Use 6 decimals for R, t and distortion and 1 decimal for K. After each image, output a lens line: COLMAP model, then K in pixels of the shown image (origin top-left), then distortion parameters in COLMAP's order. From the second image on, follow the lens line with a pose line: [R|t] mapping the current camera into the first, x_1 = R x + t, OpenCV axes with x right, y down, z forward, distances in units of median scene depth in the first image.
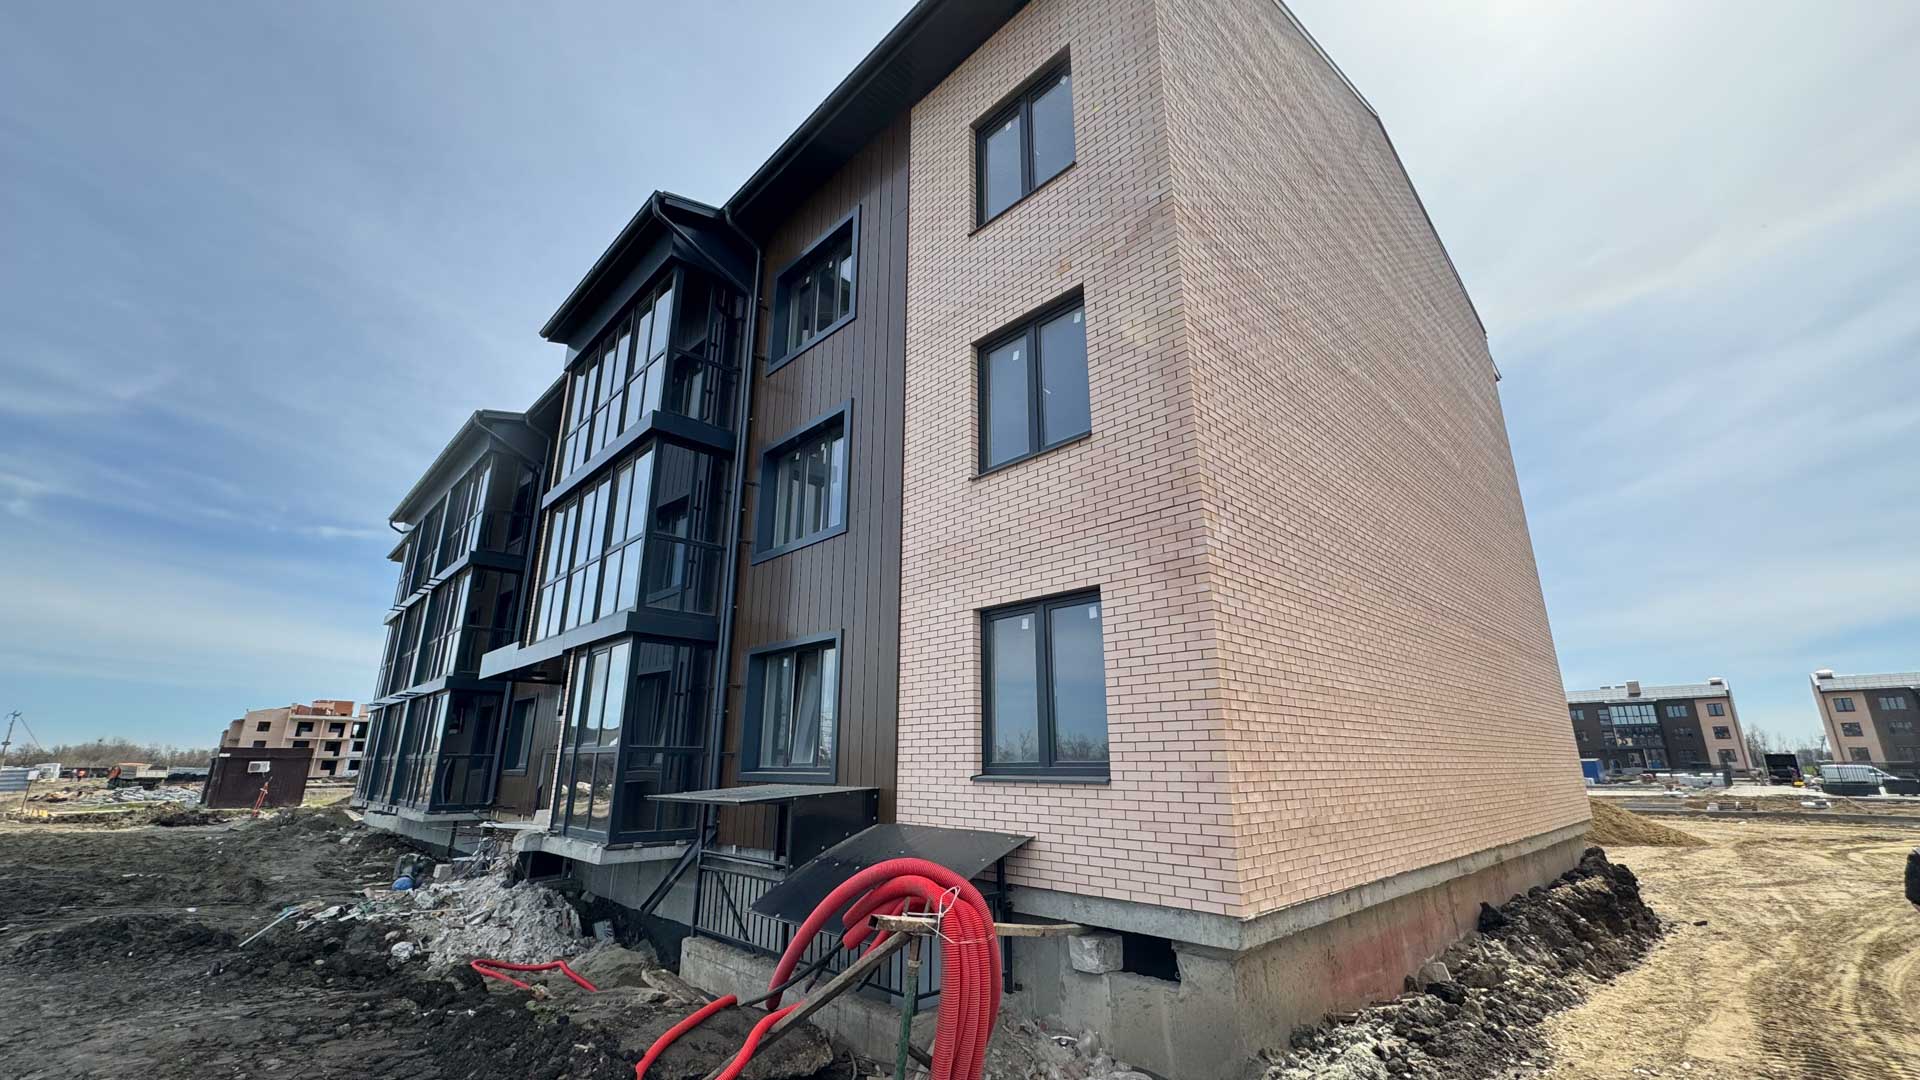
lens RADIAL K [[759.9, 0, 960.0], [0, 759.9, 540.0], [0, 0, 1]] dist [0.007770, -0.000062]
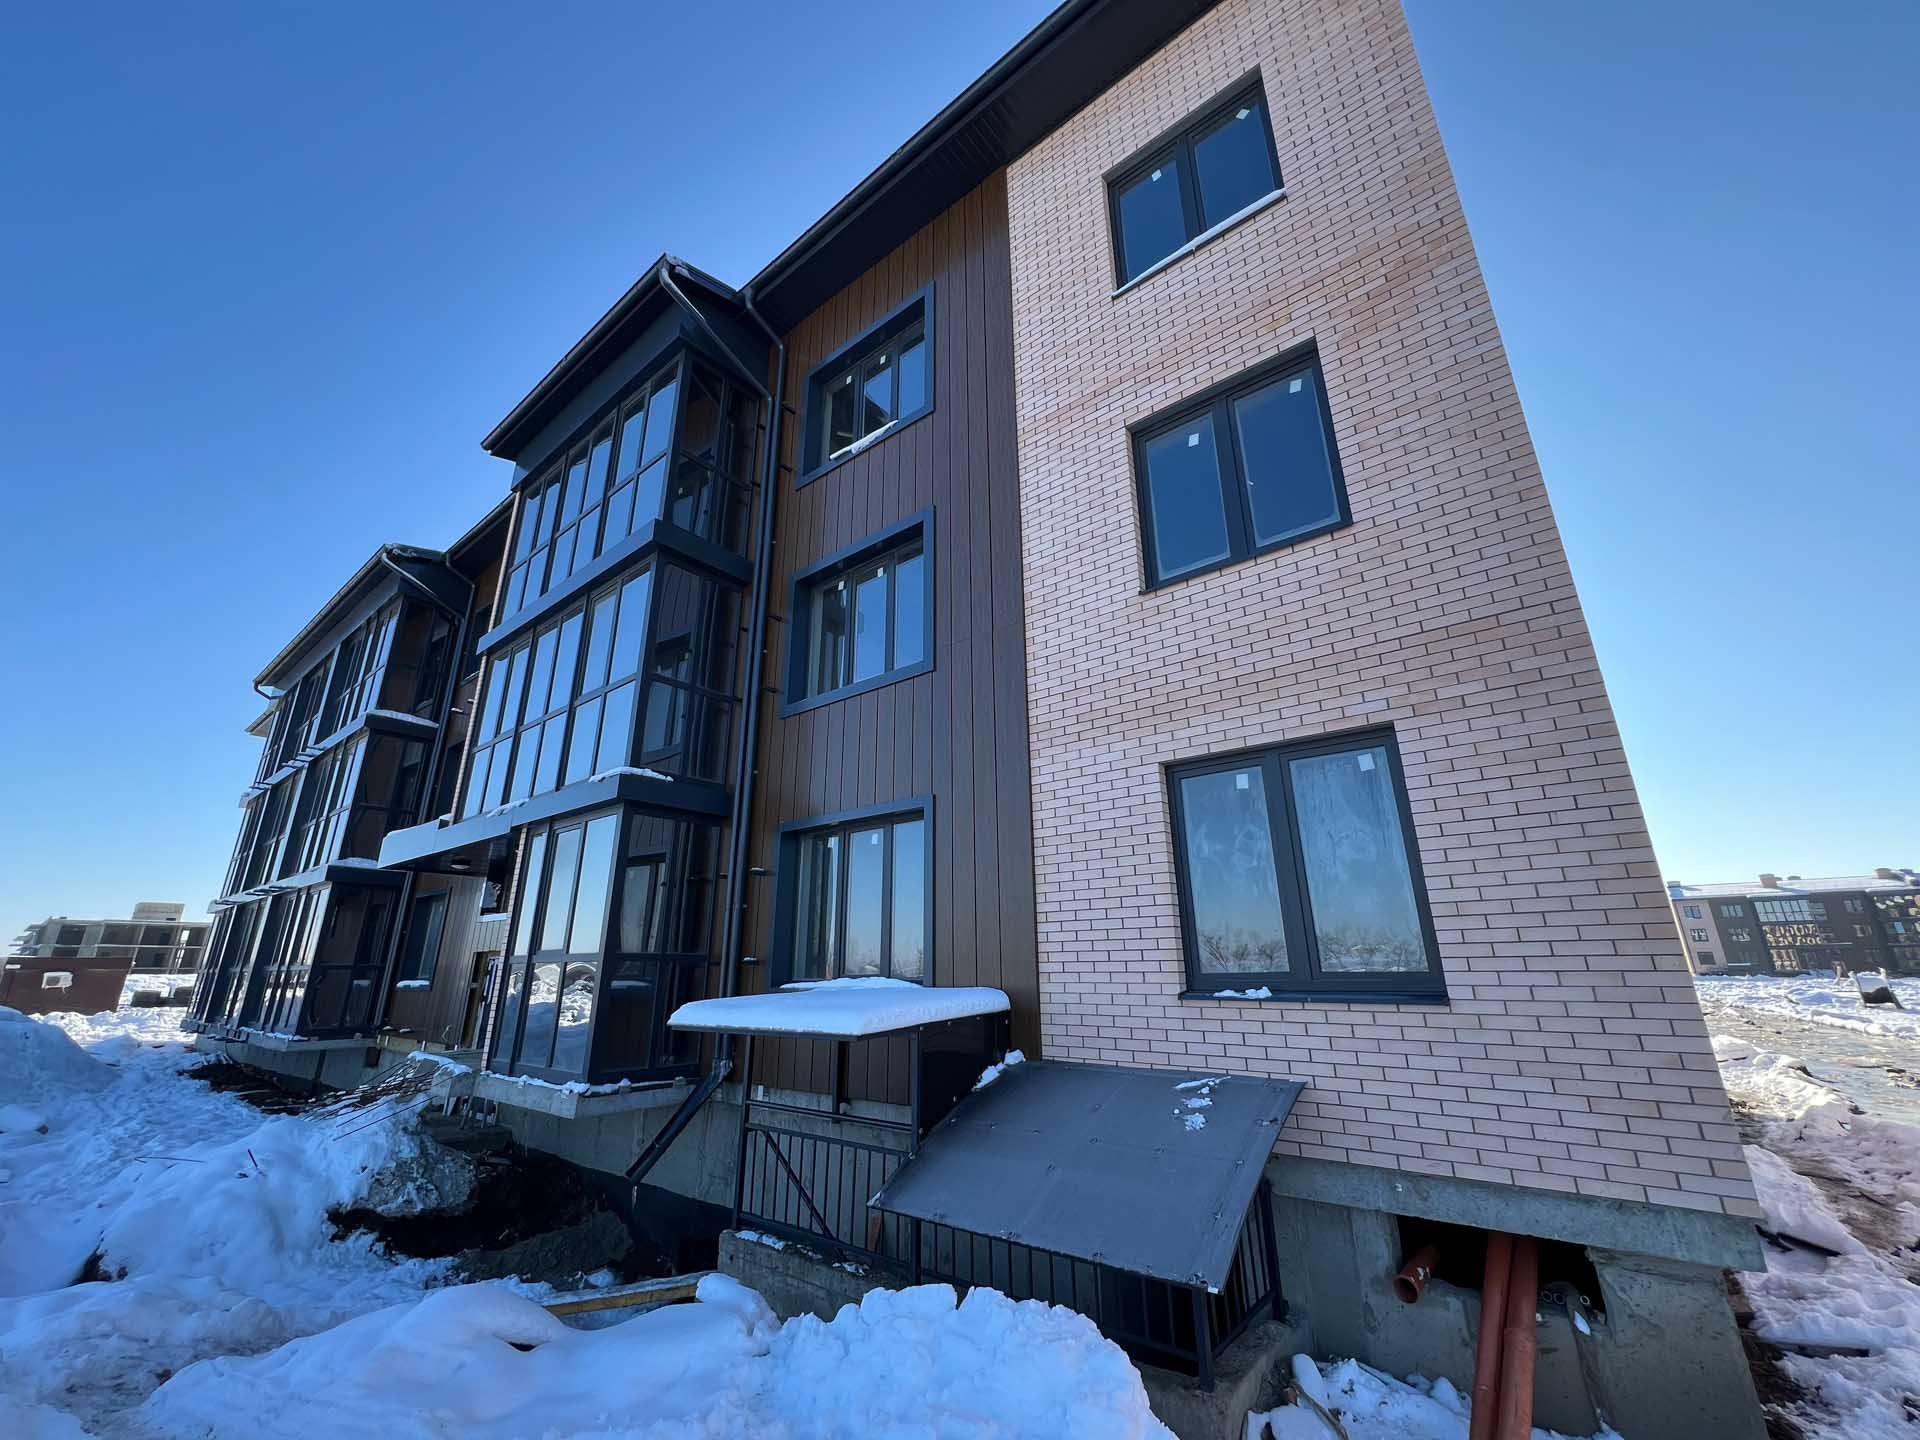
lens RADIAL K [[761.4, 0, 956.0], [0, 761.4, 713.9], [0, 0, 1]] dist [-0.000477, 0.002795]
pose [[0.993242, 0.032479, 0.111427, -0.171000], [-0.028006, 0.998747, -0.041471, 0.052438], [-0.112635, 0.038070, 0.992907, 0.188411]]
